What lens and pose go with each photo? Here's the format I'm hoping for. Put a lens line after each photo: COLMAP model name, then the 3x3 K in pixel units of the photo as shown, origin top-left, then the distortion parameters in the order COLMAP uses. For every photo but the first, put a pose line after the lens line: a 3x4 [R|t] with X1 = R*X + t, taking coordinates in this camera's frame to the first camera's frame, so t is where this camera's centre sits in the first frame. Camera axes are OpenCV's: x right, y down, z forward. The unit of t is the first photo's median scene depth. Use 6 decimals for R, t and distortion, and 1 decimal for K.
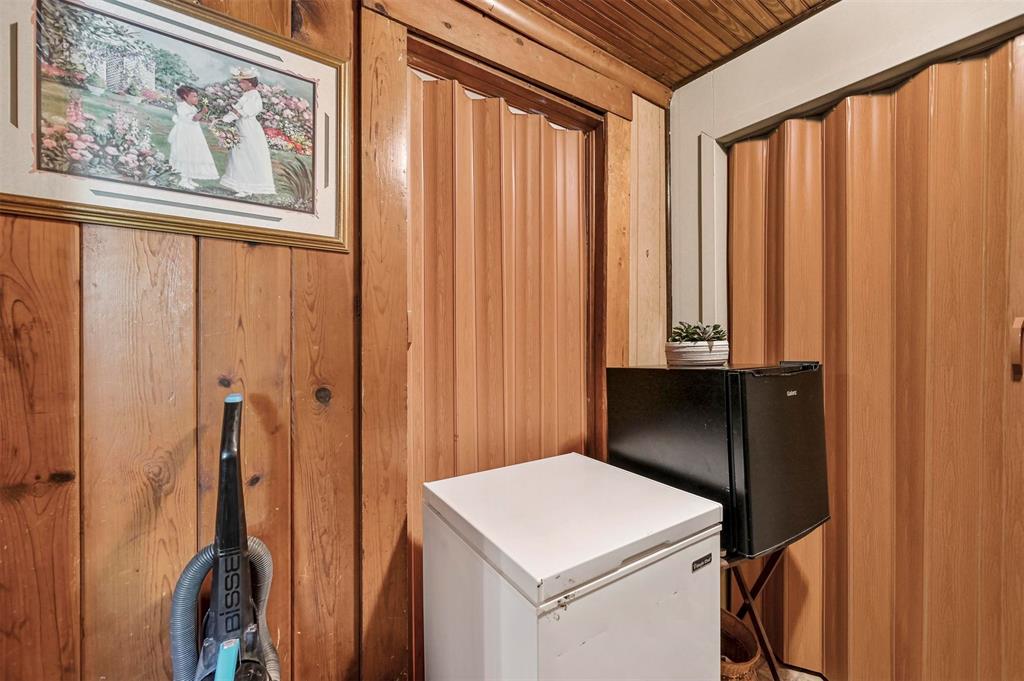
lens RADIAL K [[402.0, 0, 514.8], [0, 402.0, 346.1], [0, 0, 1]] dist [-0.008989, -0.000576]
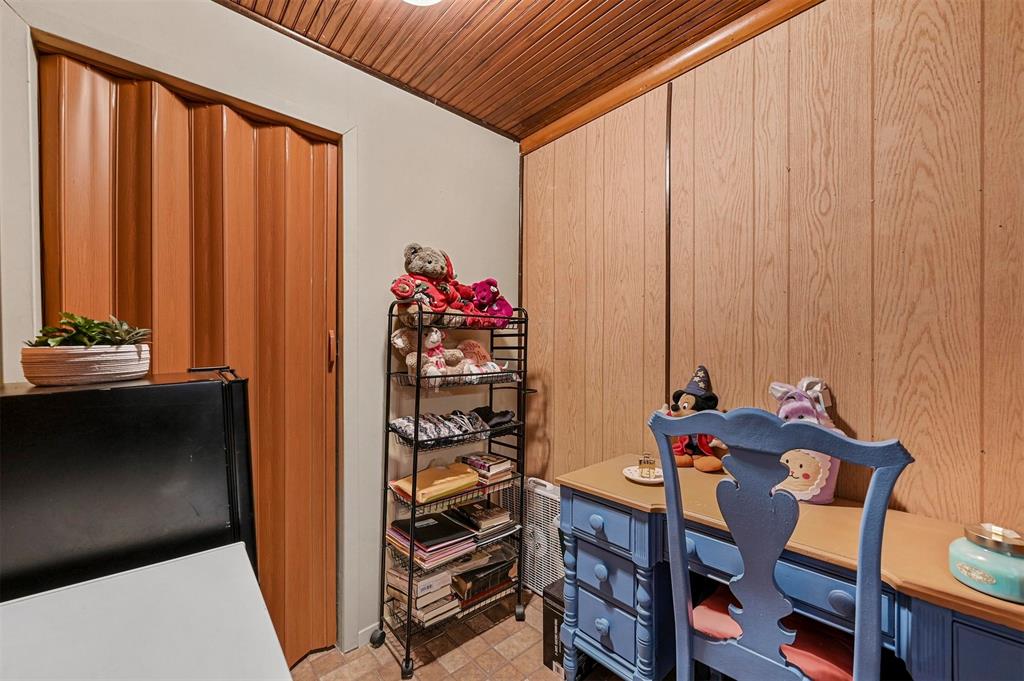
lens RADIAL K [[402.0, 0, 516.7], [0, 402.0, 344.6], [0, 0, 1]] dist [-0.008989, -0.000576]
pose [[-0.114039, 0.004226, 0.993467, -0.269798], [0.003728, 0.999986, -0.003826, -0.006880], [-0.993469, 0.003267, -0.114053, 0.389002]]
